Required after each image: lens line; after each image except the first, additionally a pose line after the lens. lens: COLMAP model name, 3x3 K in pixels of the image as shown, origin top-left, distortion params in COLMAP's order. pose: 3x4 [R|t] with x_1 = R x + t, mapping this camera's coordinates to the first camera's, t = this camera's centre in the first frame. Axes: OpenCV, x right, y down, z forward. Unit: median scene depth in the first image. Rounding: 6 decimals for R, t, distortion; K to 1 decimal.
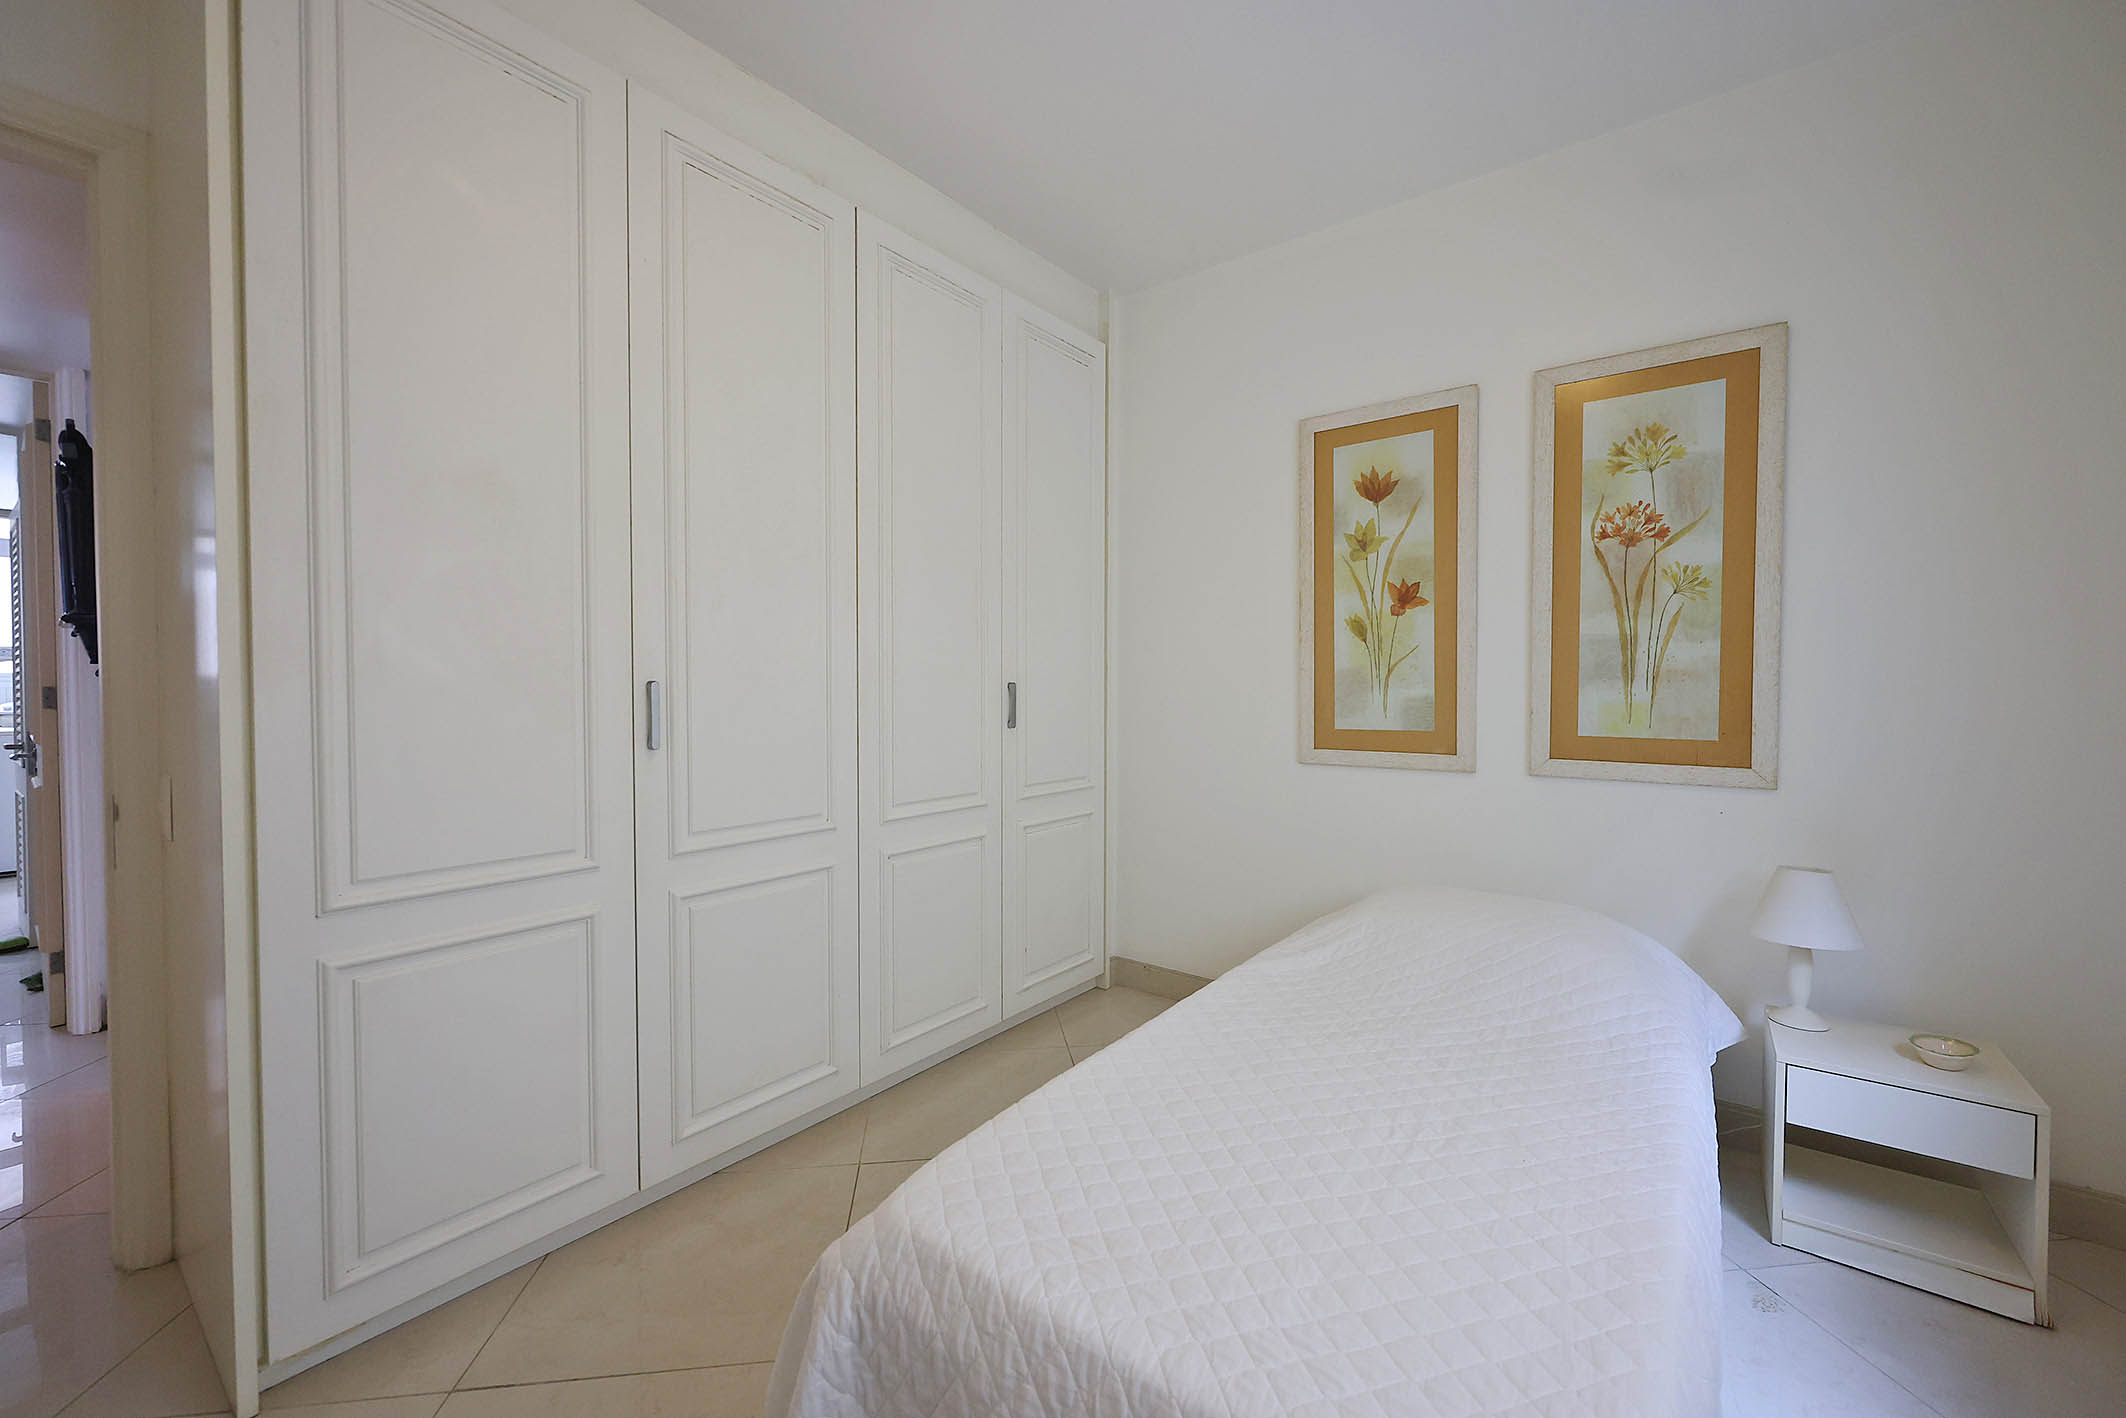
lens RADIAL K [[853.4, 0, 1051.9], [0, 853.4, 701.7], [0, 0, 1]] dist [0.000941, -0.000063]
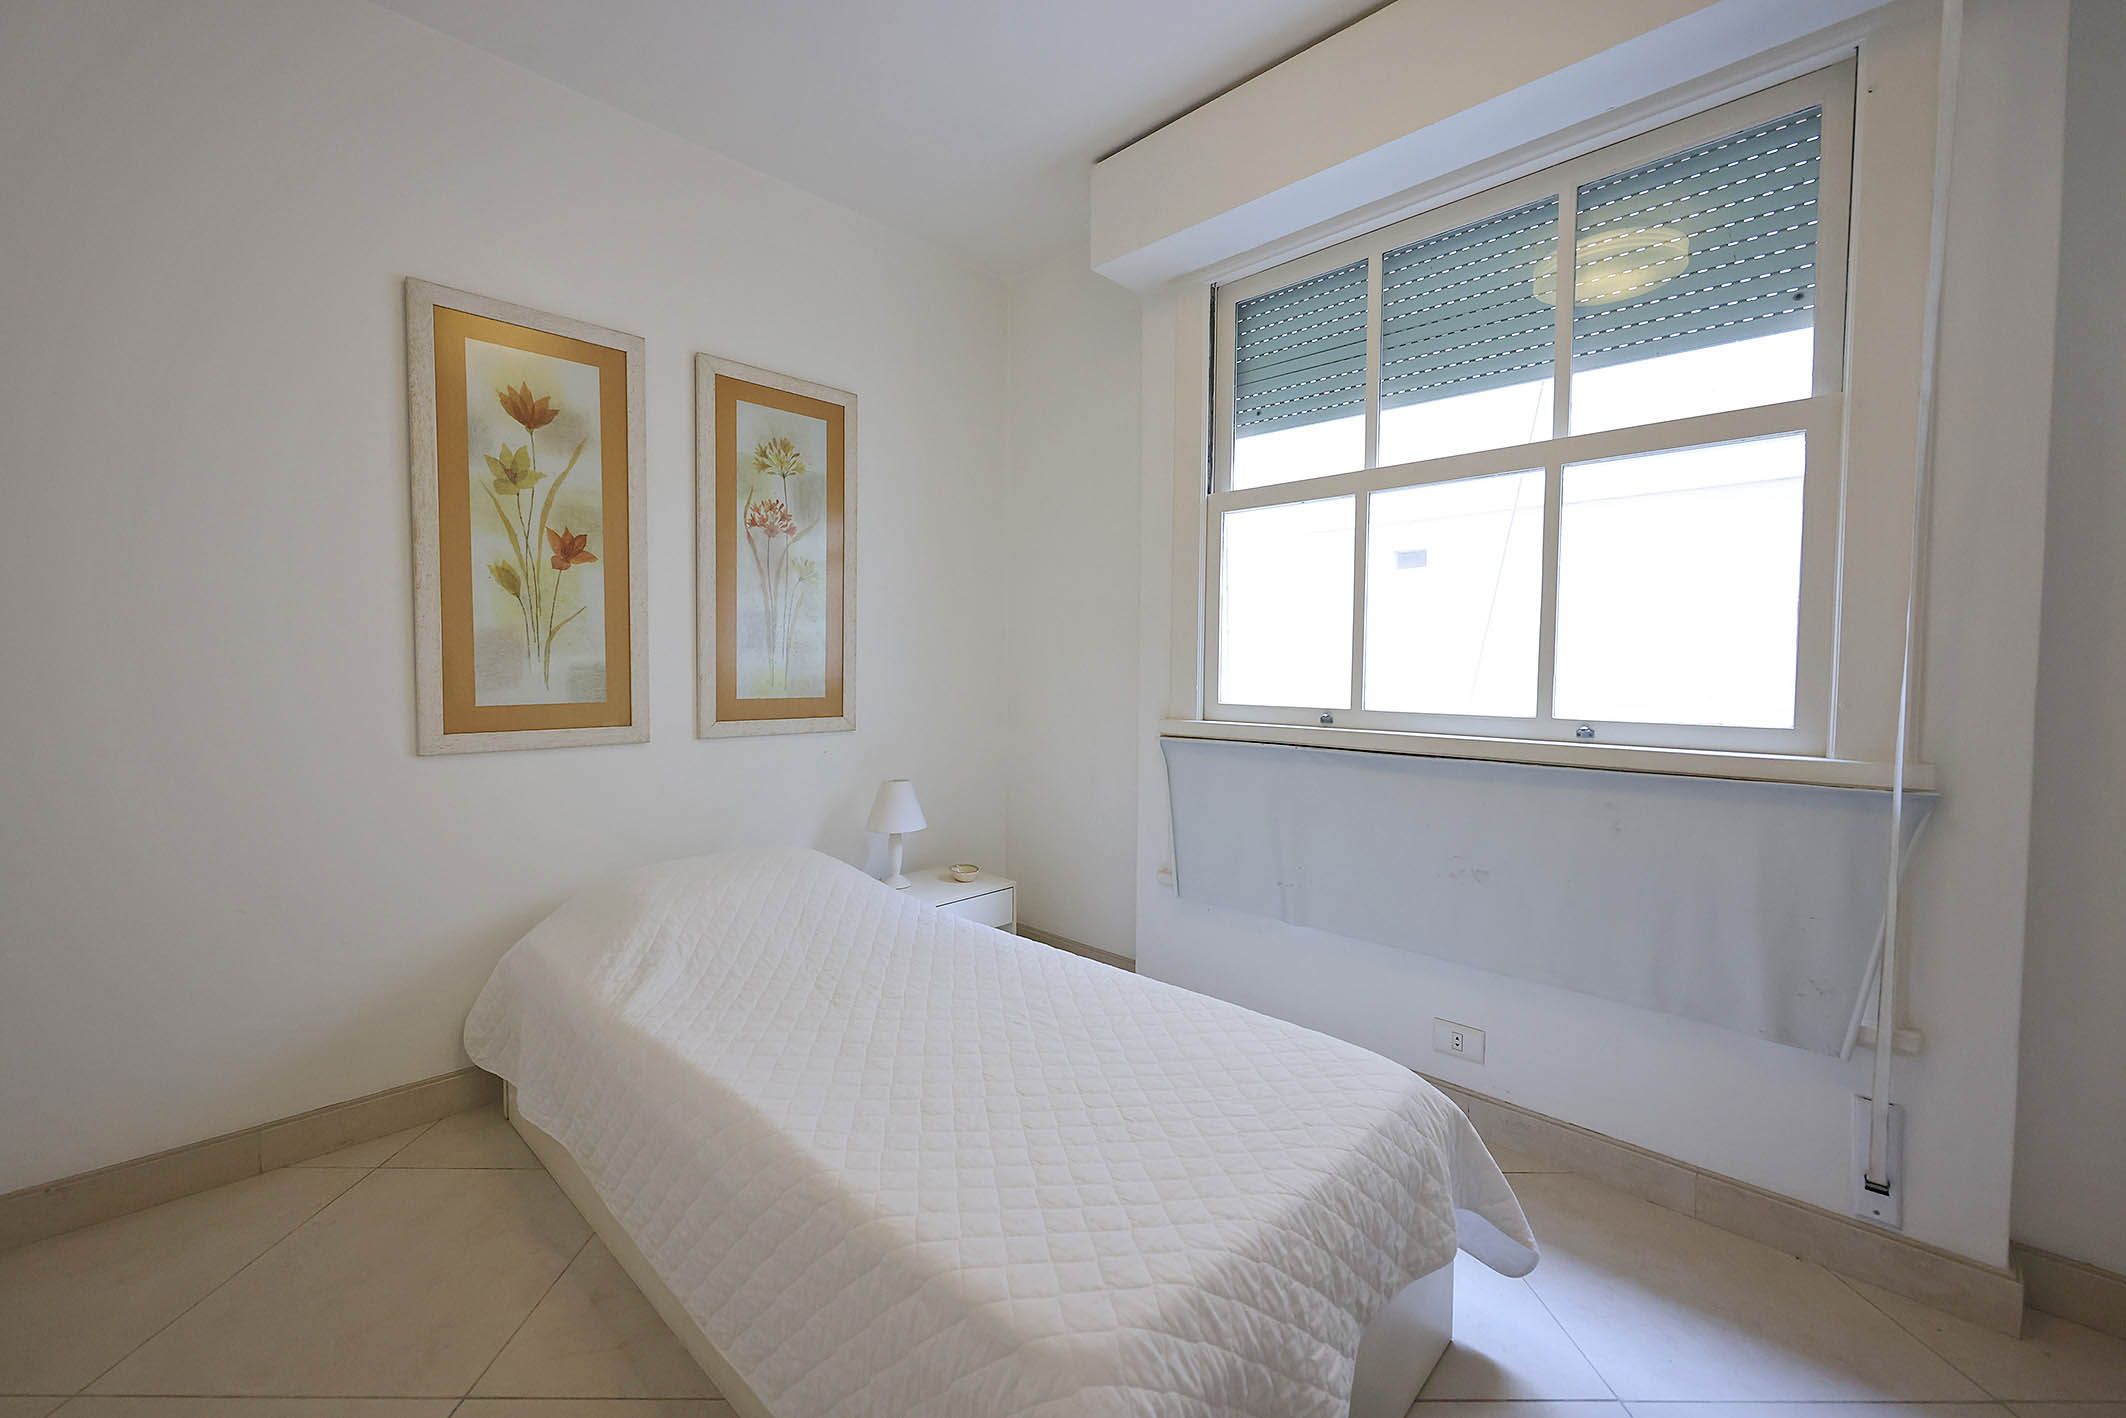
lens RADIAL K [[853.4, 0, 1051.9], [0, 853.4, 701.7], [0, 0, 1]] dist [0.000941, -0.000063]
pose [[0.111035, -0.038860, 0.993056, -0.405352], [0.014425, 0.999193, 0.037487, 0.006878], [-0.993712, 0.010163, 0.111506, 0.423872]]
